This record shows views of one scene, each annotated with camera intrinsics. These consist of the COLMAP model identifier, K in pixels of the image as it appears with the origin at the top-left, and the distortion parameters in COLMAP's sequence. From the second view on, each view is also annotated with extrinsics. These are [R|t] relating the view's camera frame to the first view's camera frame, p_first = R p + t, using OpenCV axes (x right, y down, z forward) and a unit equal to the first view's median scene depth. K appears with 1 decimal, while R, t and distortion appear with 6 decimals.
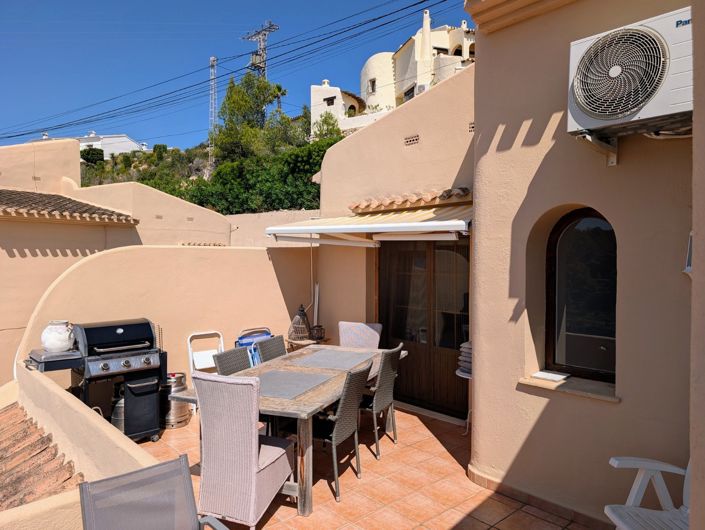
lens RADIAL K [[507.1, 0, 353.2], [0, 507.1, 264.7], [0, 0, 1]] dist [0.027582, -0.022635]
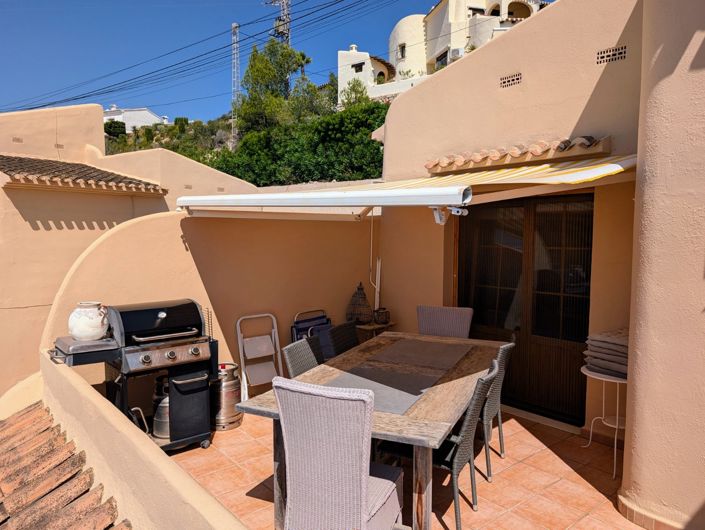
lens RADIAL K [[507.1, 0, 349.4], [0, 507.1, 265.8], [0, 0, 1]] dist [0.027582, -0.022635]
pose [[0.999066, 0.004144, -0.043014, -0.082239], [-0.002025, 0.998788, 0.049183, 0.007206], [0.043166, -0.049050, 0.997863, 0.135825]]
